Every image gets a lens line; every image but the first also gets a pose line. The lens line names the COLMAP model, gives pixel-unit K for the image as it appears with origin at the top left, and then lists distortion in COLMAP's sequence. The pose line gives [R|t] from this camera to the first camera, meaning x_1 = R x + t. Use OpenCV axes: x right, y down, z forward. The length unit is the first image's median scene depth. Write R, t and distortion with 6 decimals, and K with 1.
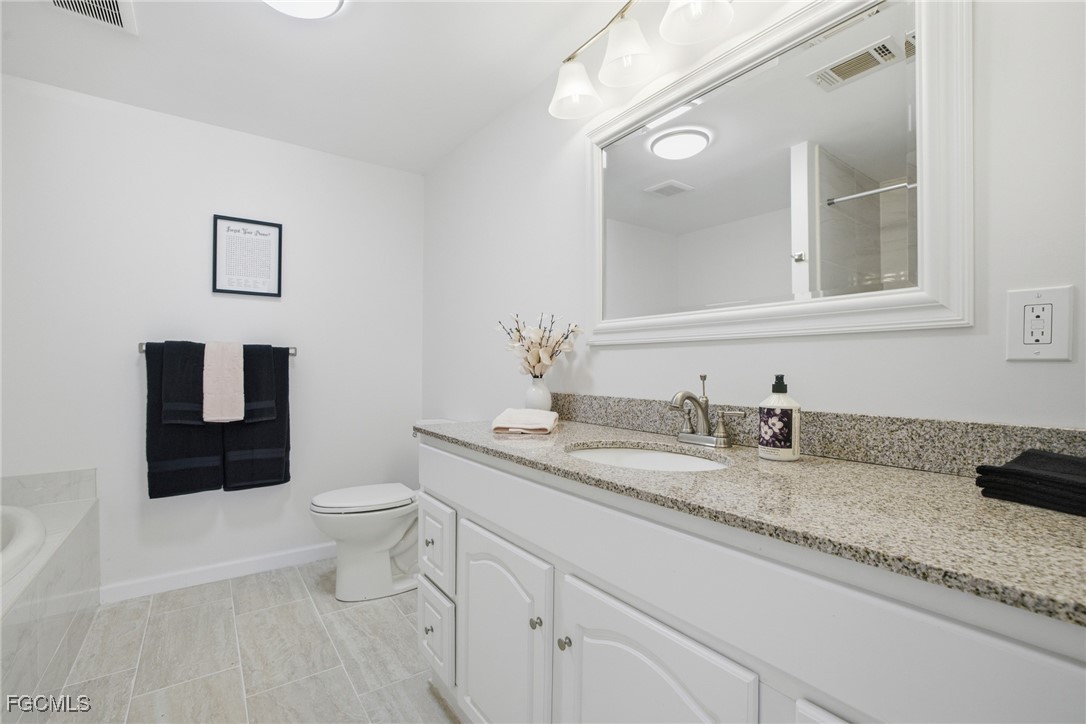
lens RADIAL K [[477.9, 0, 548.9], [0, 477.9, 373.2], [0, 0, 1]] dist [-0.039478, 0.010219]
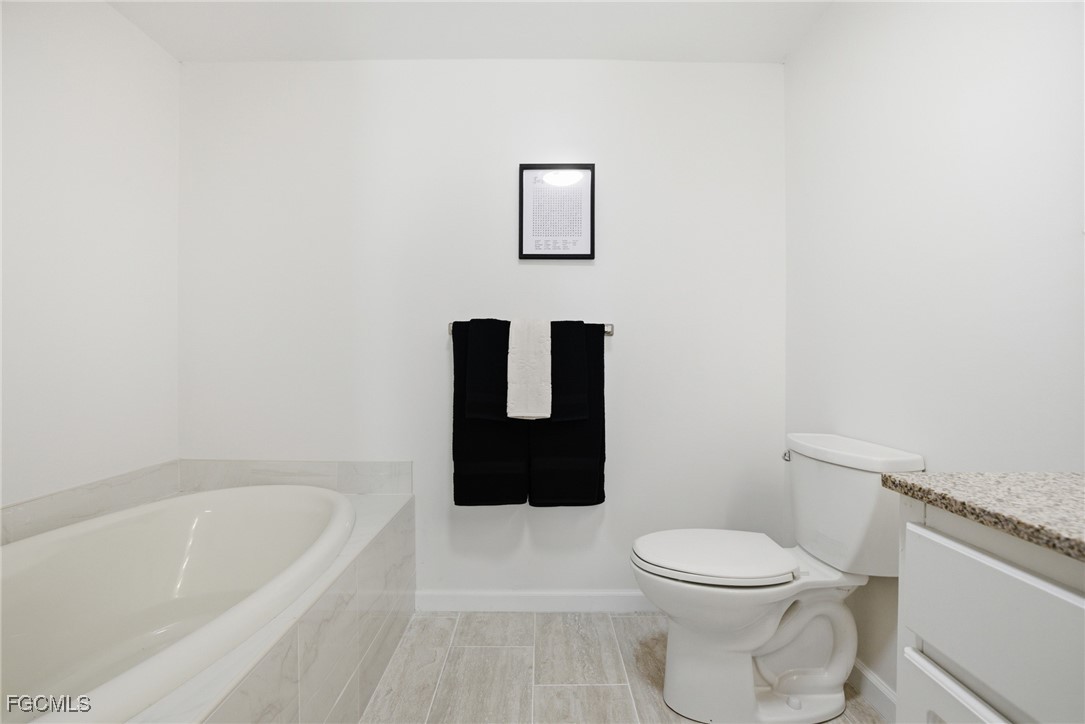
lens RADIAL K [[477.4, 0, 536.3], [0, 477.4, 367.1], [0, 0, 1]] dist [-0.039478, 0.010219]
pose [[0.800122, 0.002175, -0.599833, -0.203045], [-0.001516, 0.999998, 0.001604, 0.015020], [0.599835, -0.000374, 0.800123, 0.367757]]
